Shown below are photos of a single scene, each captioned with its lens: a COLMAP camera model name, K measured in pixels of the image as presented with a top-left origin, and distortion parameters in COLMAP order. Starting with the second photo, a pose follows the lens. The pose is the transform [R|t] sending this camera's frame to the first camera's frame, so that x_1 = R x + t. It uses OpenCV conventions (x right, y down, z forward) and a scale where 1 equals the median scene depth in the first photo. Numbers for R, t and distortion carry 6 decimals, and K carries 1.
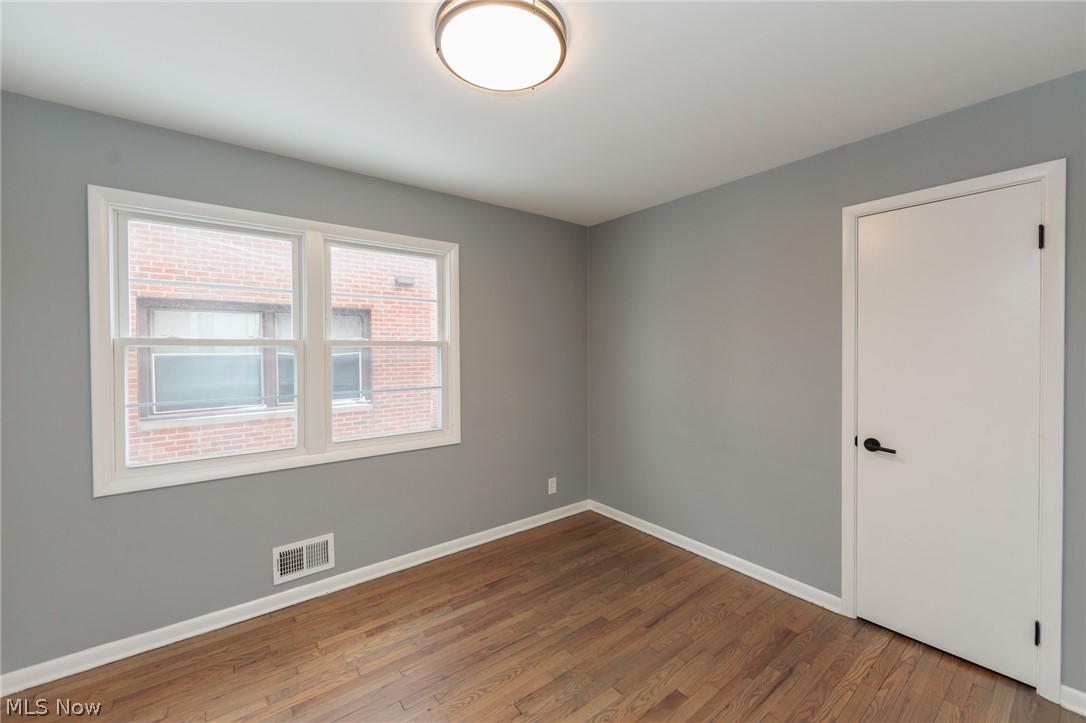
lens RADIAL K [[423.0, 0, 544.4], [0, 423.0, 357.2], [0, 0, 1]] dist [-0.001730, -0.000384]
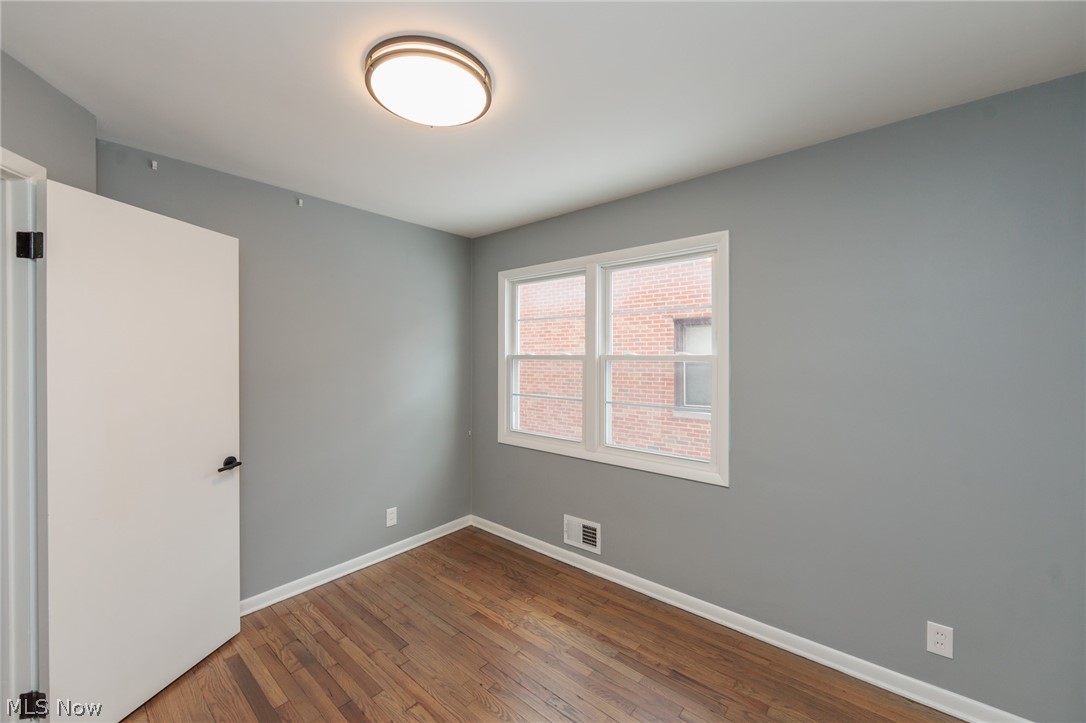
lens RADIAL K [[423.0, 0, 544.4], [0, 423.0, 357.2], [0, 0, 1]] dist [-0.001730, -0.000384]
pose [[0.205204, 0.007484, -0.978691, 0.600310], [-0.013966, 0.999891, 0.004718, -0.038798], [0.978620, 0.012700, 0.205286, 0.634563]]
